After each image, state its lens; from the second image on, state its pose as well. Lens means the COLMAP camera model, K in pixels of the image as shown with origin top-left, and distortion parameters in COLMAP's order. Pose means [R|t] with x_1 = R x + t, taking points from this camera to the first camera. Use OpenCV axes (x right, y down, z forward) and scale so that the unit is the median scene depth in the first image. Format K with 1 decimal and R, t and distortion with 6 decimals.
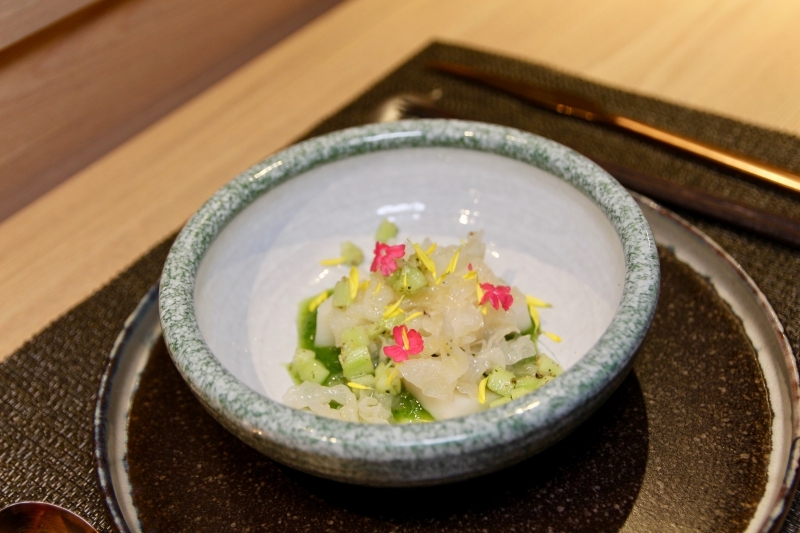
lens RADIAL K [[646.1, 0, 401.1], [0, 646.1, 289.3], [0, 0, 1]] dist [-0.008245, -0.001454]
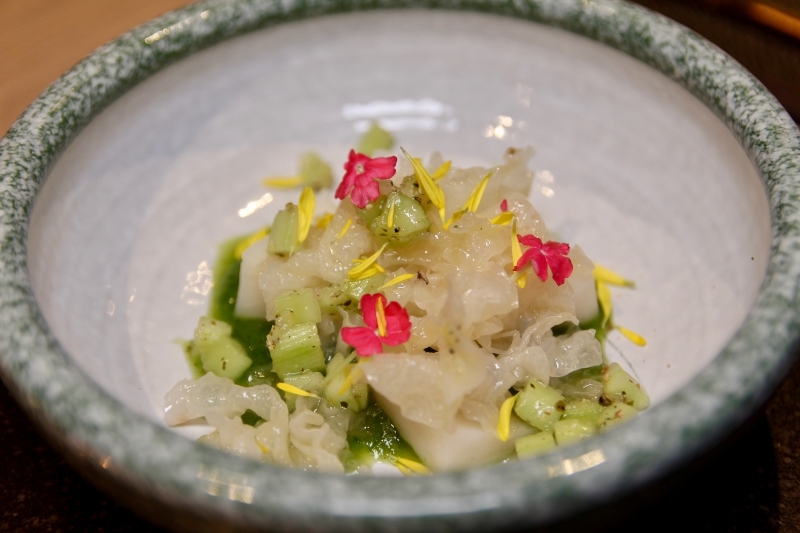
lens RADIAL K [[874.7, 0, 399.8], [0, 874.7, 266.7], [0, 0, 1]] dist [-0.039328, 0.000000]
pose [[0.995909, 0.089287, -0.013876, 0.028118], [-0.089032, 0.995866, 0.018001, 0.015052], [0.015426, -0.016692, 0.999742, 0.202484]]
